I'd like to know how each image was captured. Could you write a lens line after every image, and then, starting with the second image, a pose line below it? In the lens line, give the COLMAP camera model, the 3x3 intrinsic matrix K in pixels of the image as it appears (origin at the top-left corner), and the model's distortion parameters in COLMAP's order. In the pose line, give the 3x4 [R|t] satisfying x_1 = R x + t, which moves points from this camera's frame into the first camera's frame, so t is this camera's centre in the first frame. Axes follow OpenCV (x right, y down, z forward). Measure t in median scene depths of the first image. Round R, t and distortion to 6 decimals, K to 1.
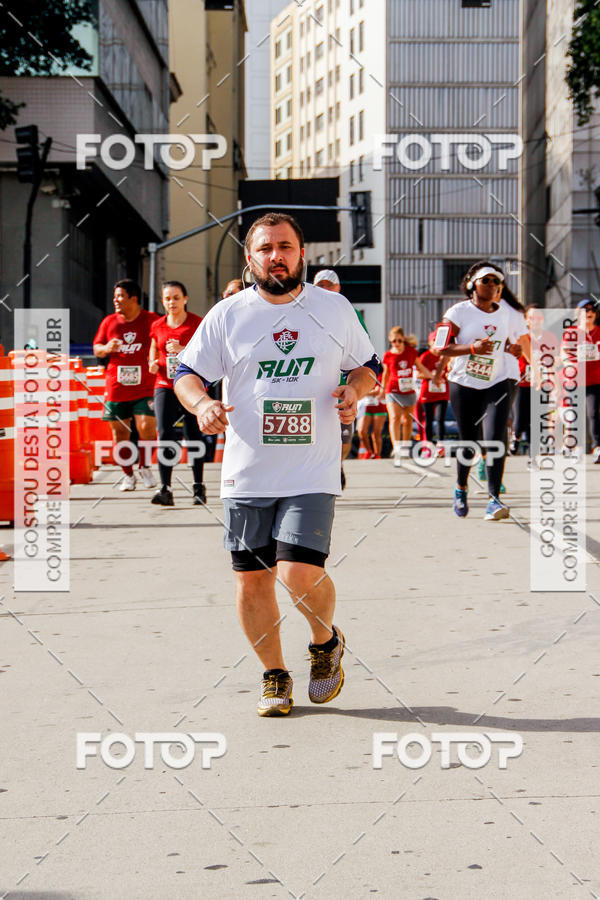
lens RADIAL K [[4258.9, 0, 304.3], [0, 4258.9, 450.1], [0, 0, 1]] dist [0.912221, 6.152958]
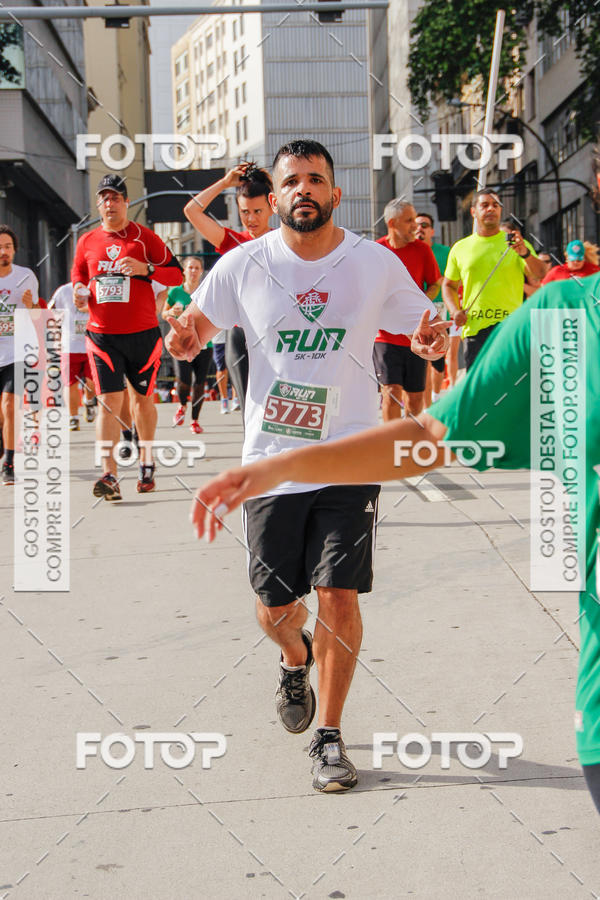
lens RADIAL K [[4198.0, 0, 299.0], [0, 4198.0, 451.6], [0, 0, 1]] dist [1.753804, -7.774705]
pose [[0.999048, -0.029722, 0.031936, -0.013684], [0.029462, 0.999529, 0.008577, 0.009557], [-0.032176, -0.007628, 0.999453, -0.254533]]
